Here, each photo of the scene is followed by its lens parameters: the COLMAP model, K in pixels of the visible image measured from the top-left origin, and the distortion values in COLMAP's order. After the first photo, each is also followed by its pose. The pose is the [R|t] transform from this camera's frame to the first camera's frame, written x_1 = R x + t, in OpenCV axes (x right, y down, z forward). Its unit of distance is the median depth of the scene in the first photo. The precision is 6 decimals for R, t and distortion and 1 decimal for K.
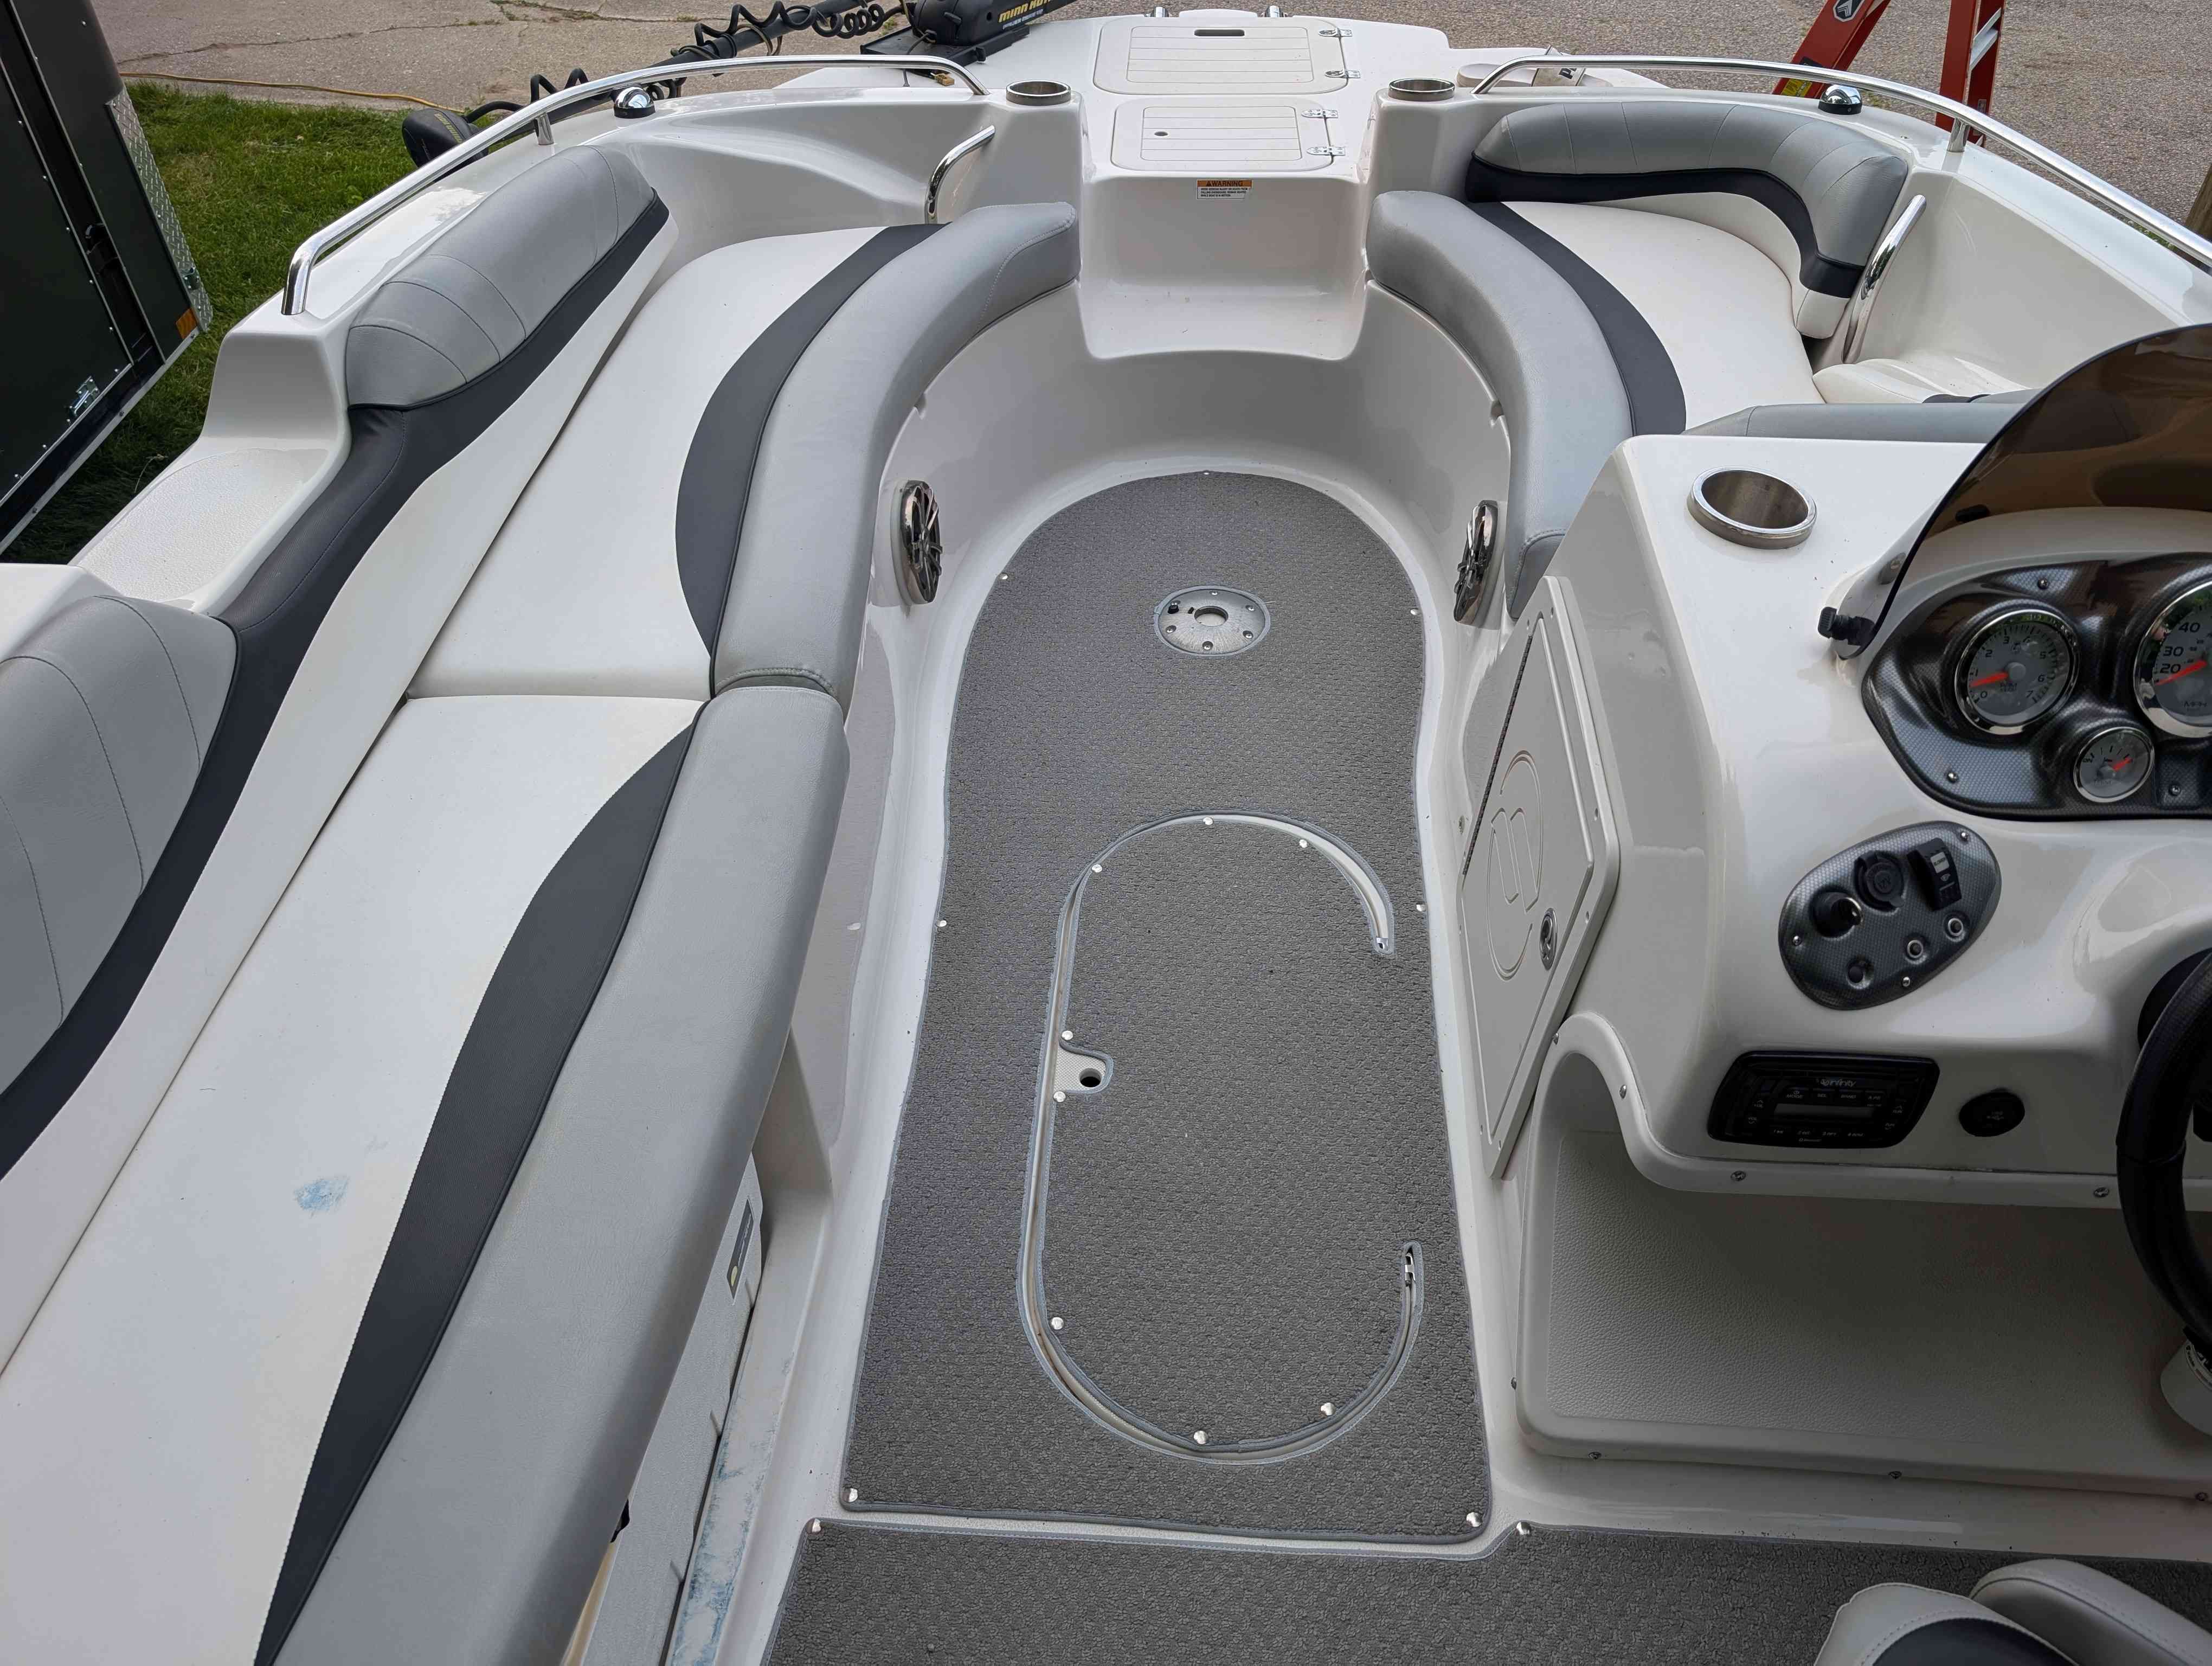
lens RADIAL K [[1534.1, 0, 1120.1], [0, 1534.1, 841.0], [0, 0, 1]] dist [0.011829, -0.006924]
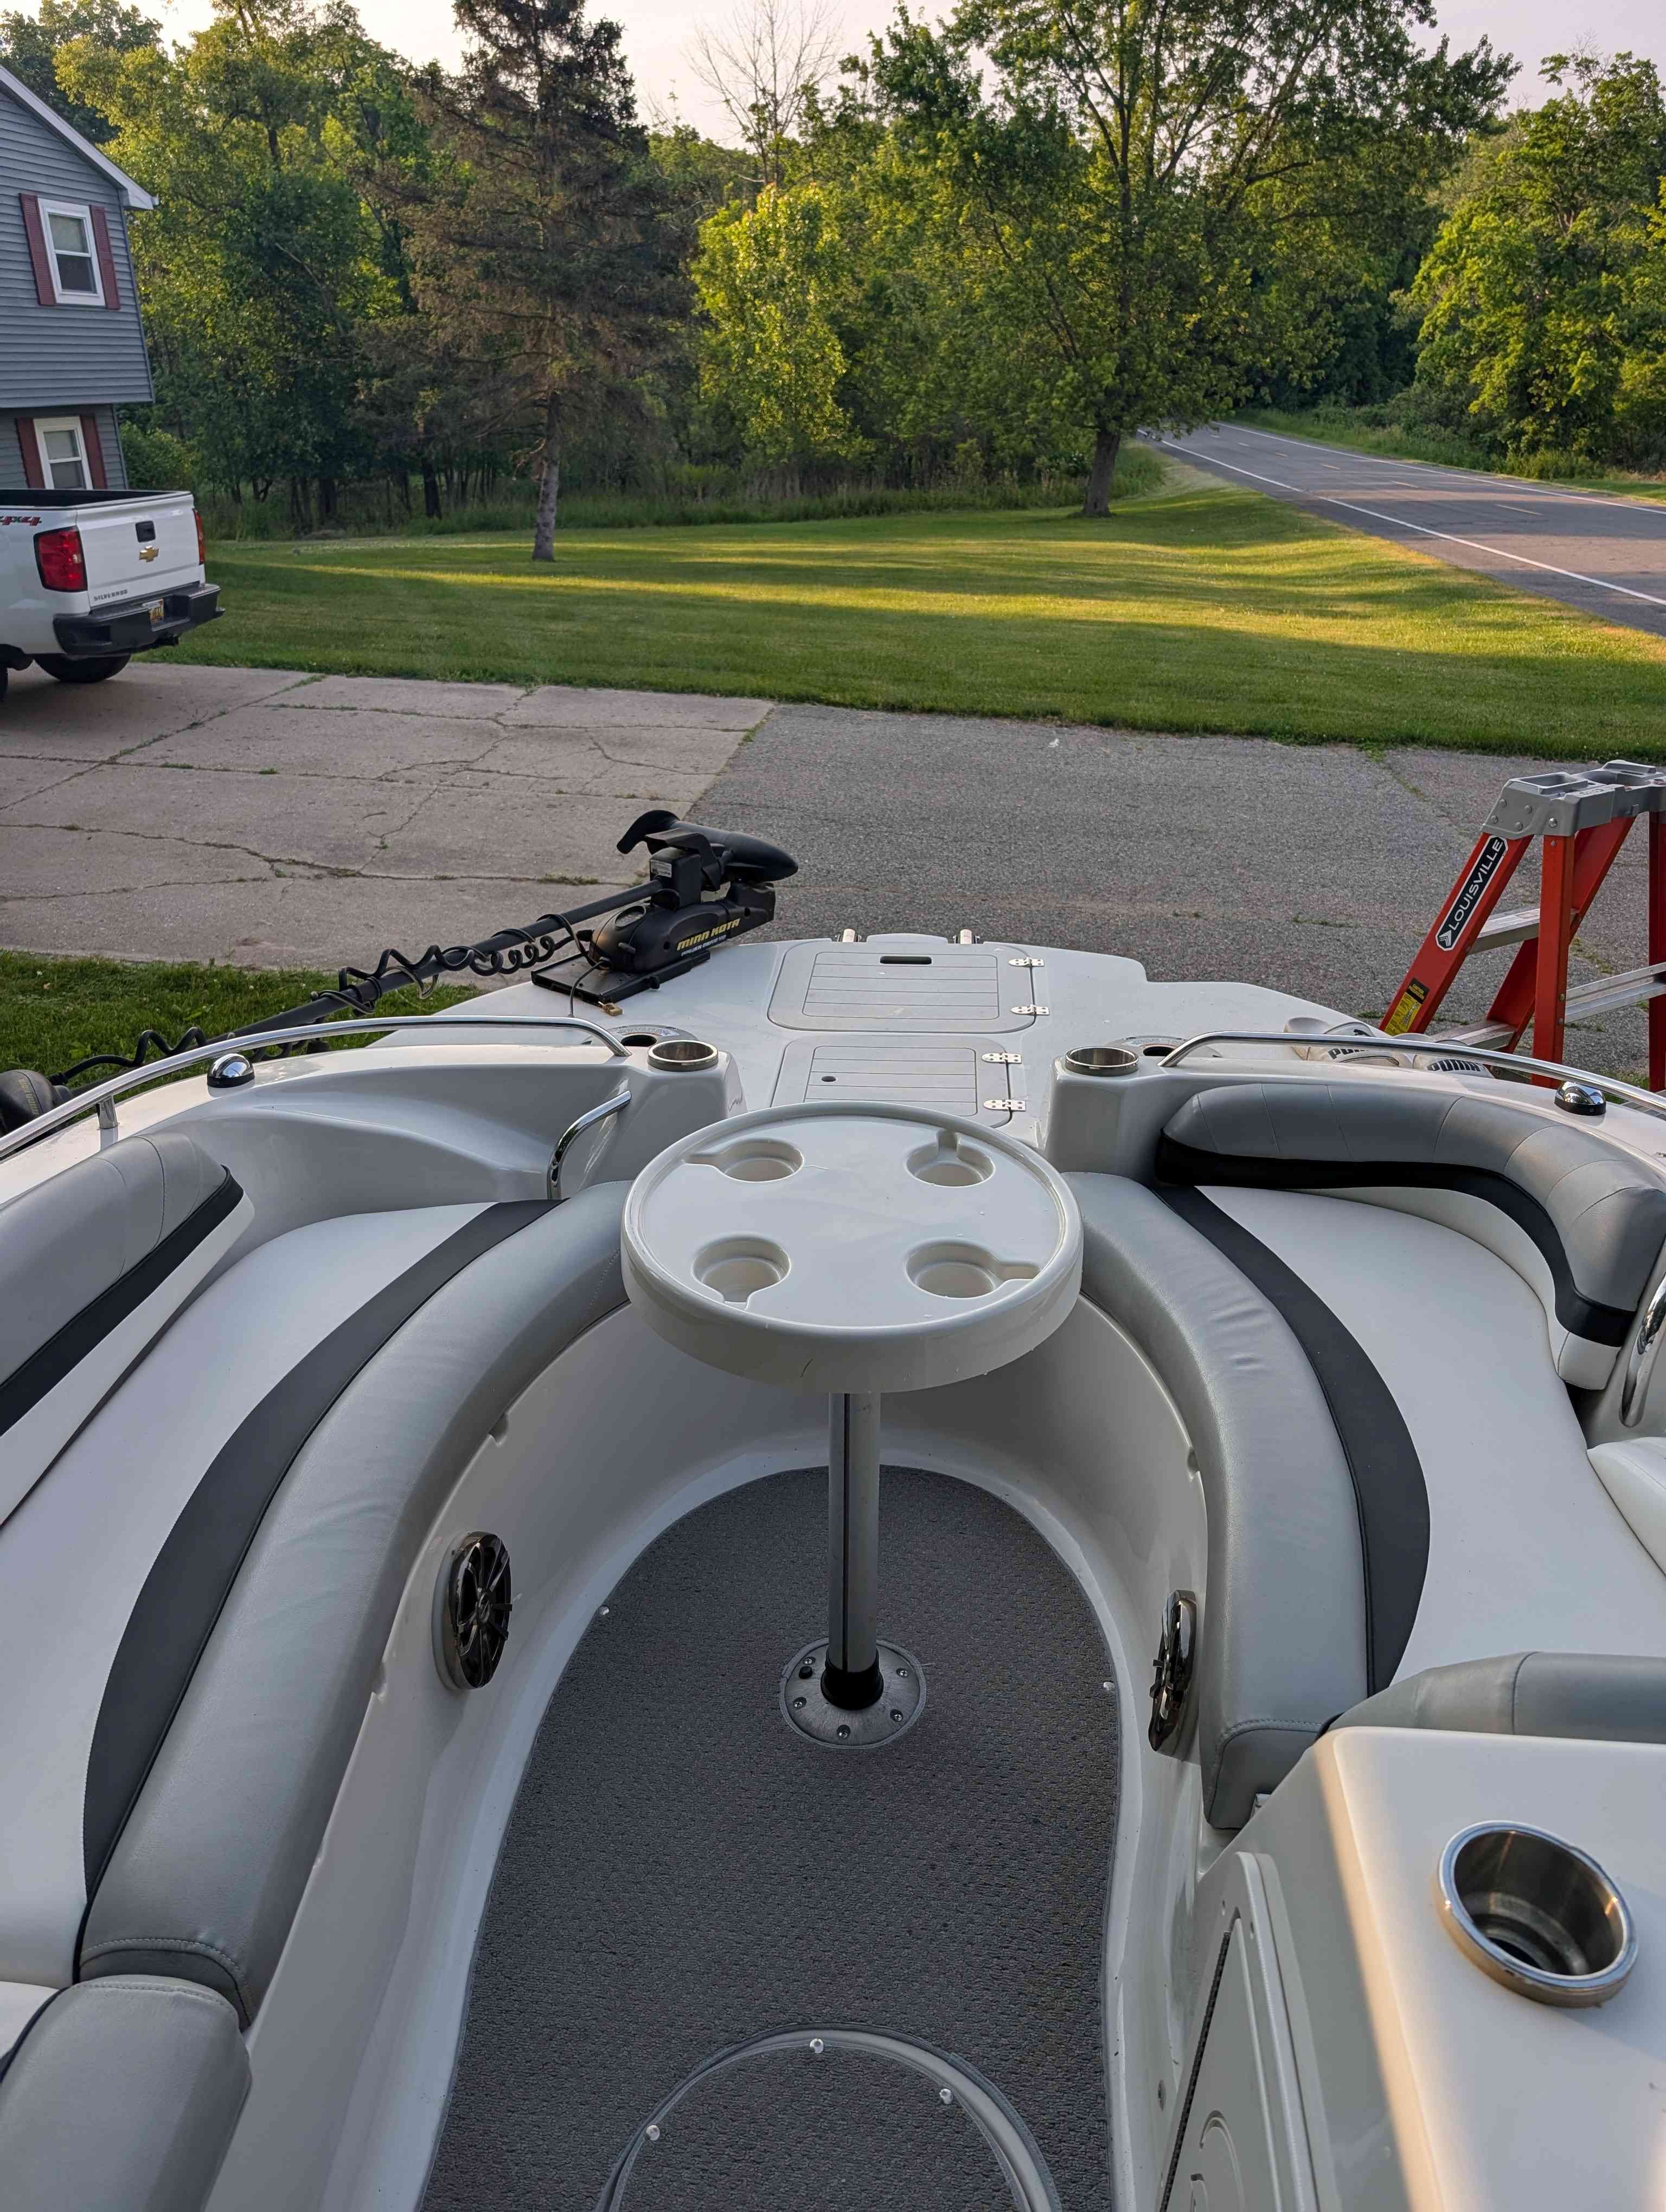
lens RADIAL K [[1534.1, 0, 826.0], [0, 1534.1, 1099.2], [0, 0, 1]] dist [0.011829, -0.006924]
pose [[0.998900, 0.017311, -0.043570, 0.075115], [-0.029937, 0.950720, -0.308602, -0.188124], [0.036080, 0.309567, 0.950193, 0.146485]]
